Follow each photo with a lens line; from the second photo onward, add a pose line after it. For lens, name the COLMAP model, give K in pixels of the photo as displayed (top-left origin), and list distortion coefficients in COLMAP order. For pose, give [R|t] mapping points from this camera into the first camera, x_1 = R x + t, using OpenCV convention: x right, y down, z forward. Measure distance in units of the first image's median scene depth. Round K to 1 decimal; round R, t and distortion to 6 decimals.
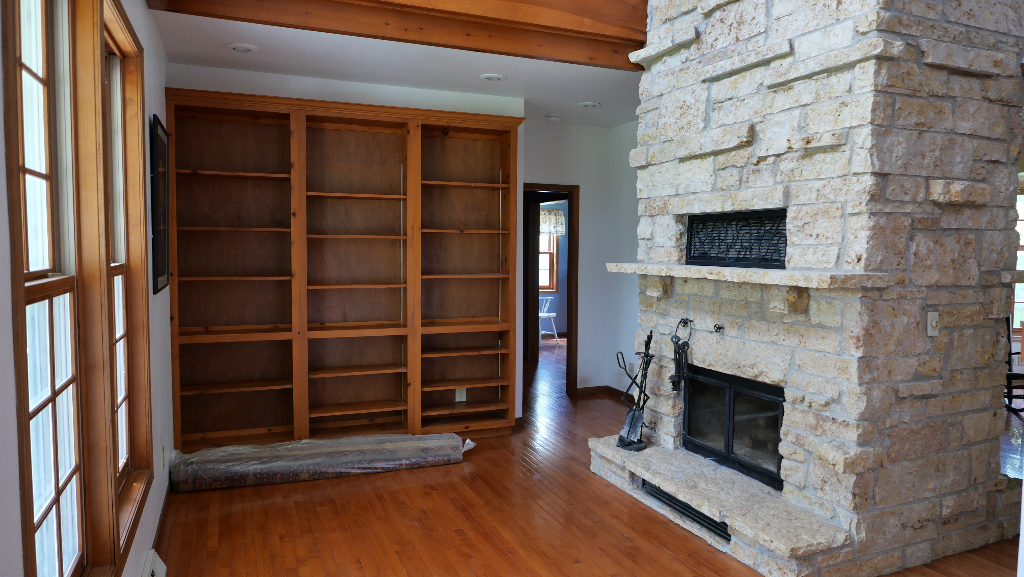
lens RADIAL K [[682.3, 0, 514.5], [0, 682.3, 289.1], [0, 0, 1]] dist [-0.028282, 0.011886]
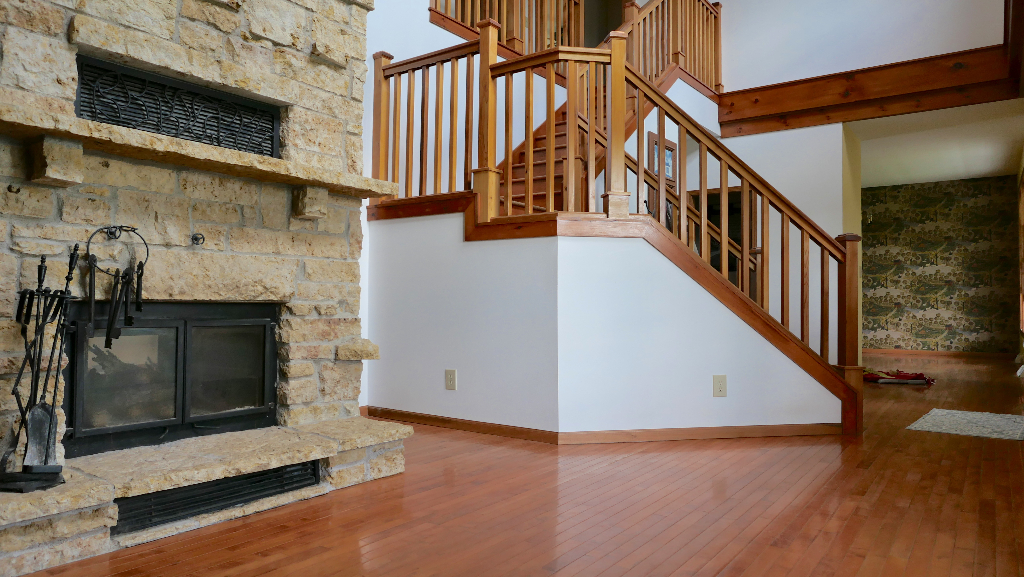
lens RADIAL K [[682.3, 0, 517.4], [0, 682.3, 289.1], [0, 0, 1]] dist [-0.028282, 0.011886]
pose [[-0.534893, 0.006758, 0.844893, -0.527783], [0.040802, 0.999008, 0.017841, 0.121637], [-0.843934, 0.044016, -0.534638, 1.207670]]
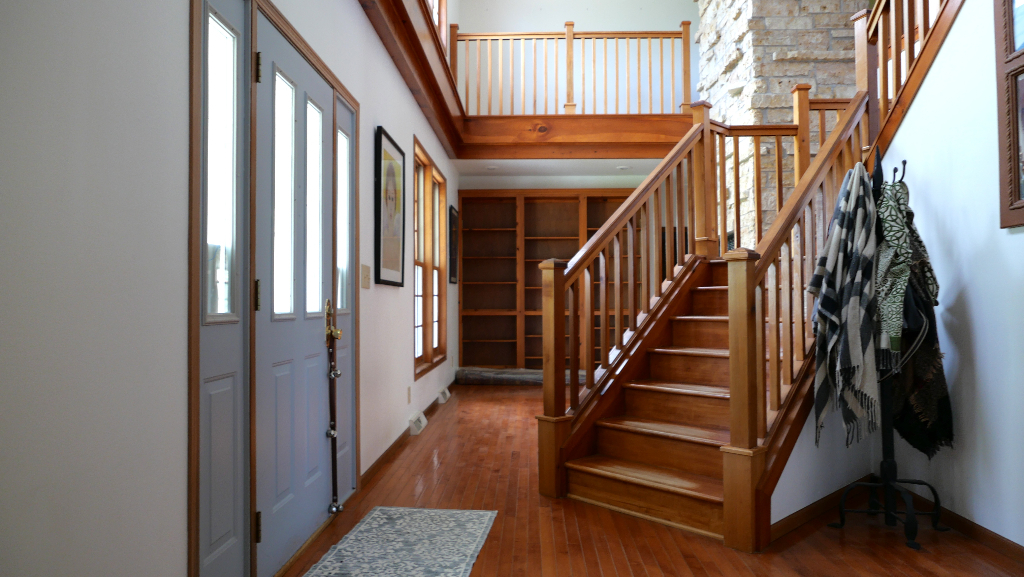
lens RADIAL K [[682.3, 0, 509.9], [0, 682.3, 289.0], [0, 0, 1]] dist [-0.028282, 0.011886]
pose [[0.910963, -0.019558, -0.412024, 0.472438], [-0.014343, 0.996769, -0.079028, 0.163945], [0.412239, 0.077901, 0.907739, -0.787926]]
